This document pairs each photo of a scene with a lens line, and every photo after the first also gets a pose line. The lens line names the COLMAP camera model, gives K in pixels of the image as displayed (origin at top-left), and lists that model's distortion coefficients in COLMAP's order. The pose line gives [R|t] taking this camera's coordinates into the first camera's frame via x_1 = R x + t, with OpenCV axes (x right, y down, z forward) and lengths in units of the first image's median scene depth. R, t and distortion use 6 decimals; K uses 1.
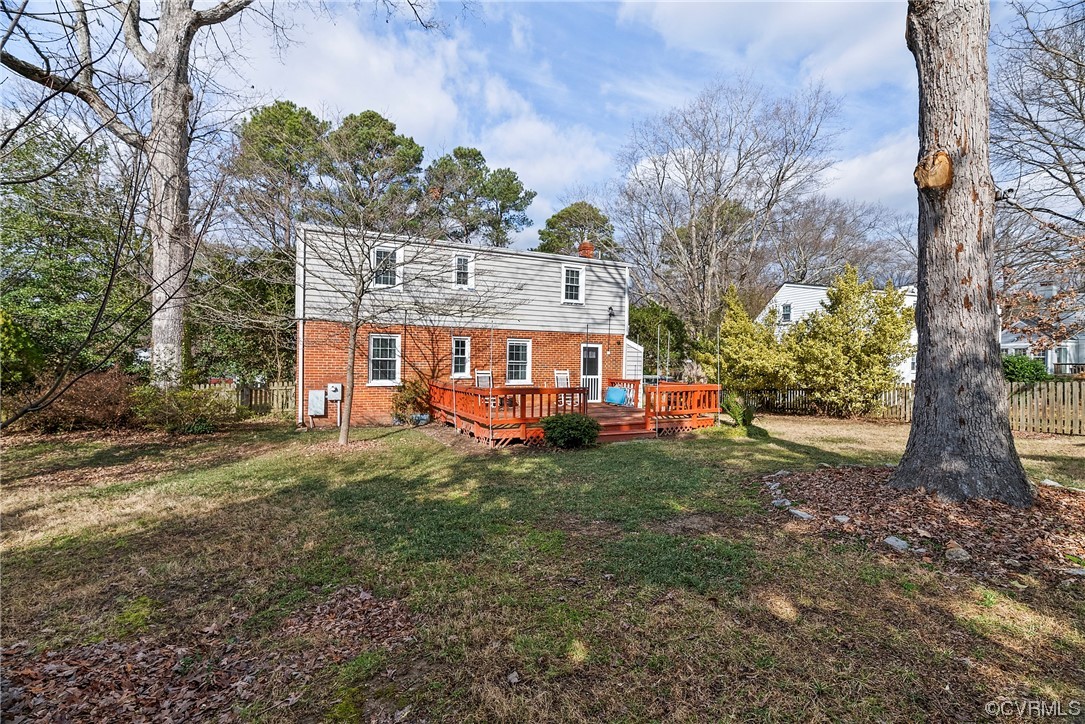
lens RADIAL K [[493.3, 0, 535.1], [0, 493.3, 358.8], [0, 0, 1]] dist [-0.005025, 0.000430]
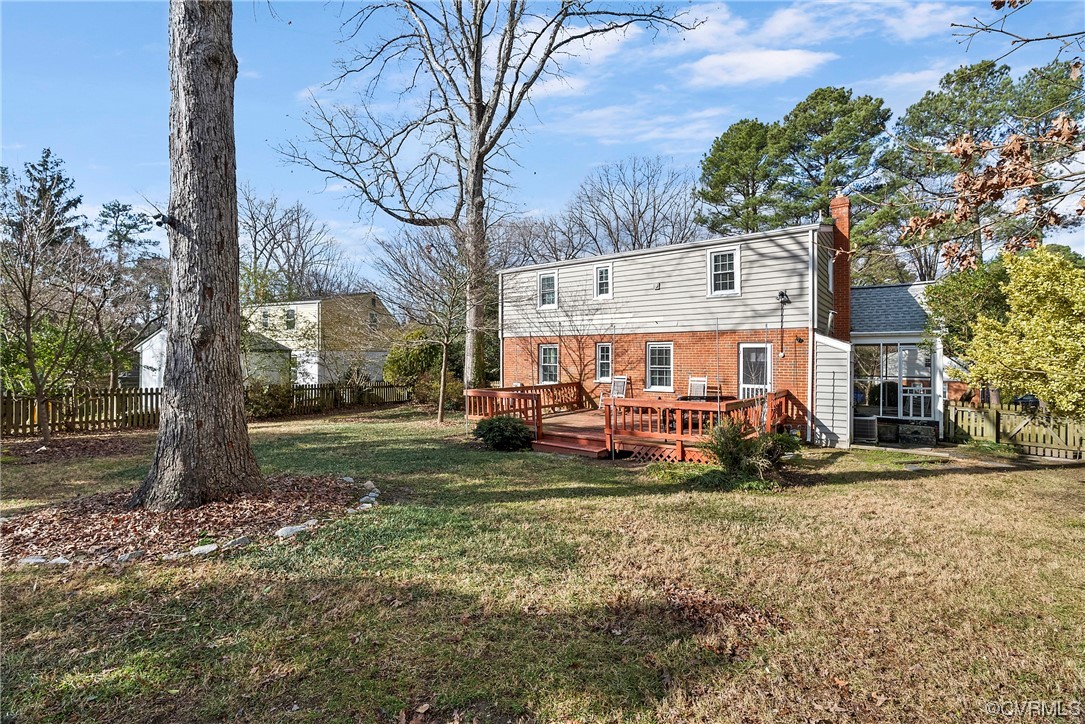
lens RADIAL K [[493.3, 0, 534.2], [0, 493.3, 366.1], [0, 0, 1]] dist [-0.005025, 0.000430]
pose [[0.435498, -0.001943, -0.900187, 0.671617], [0.005388, 0.999985, 0.000448, 0.003008], [0.900173, -0.005045, 0.435502, 0.363904]]
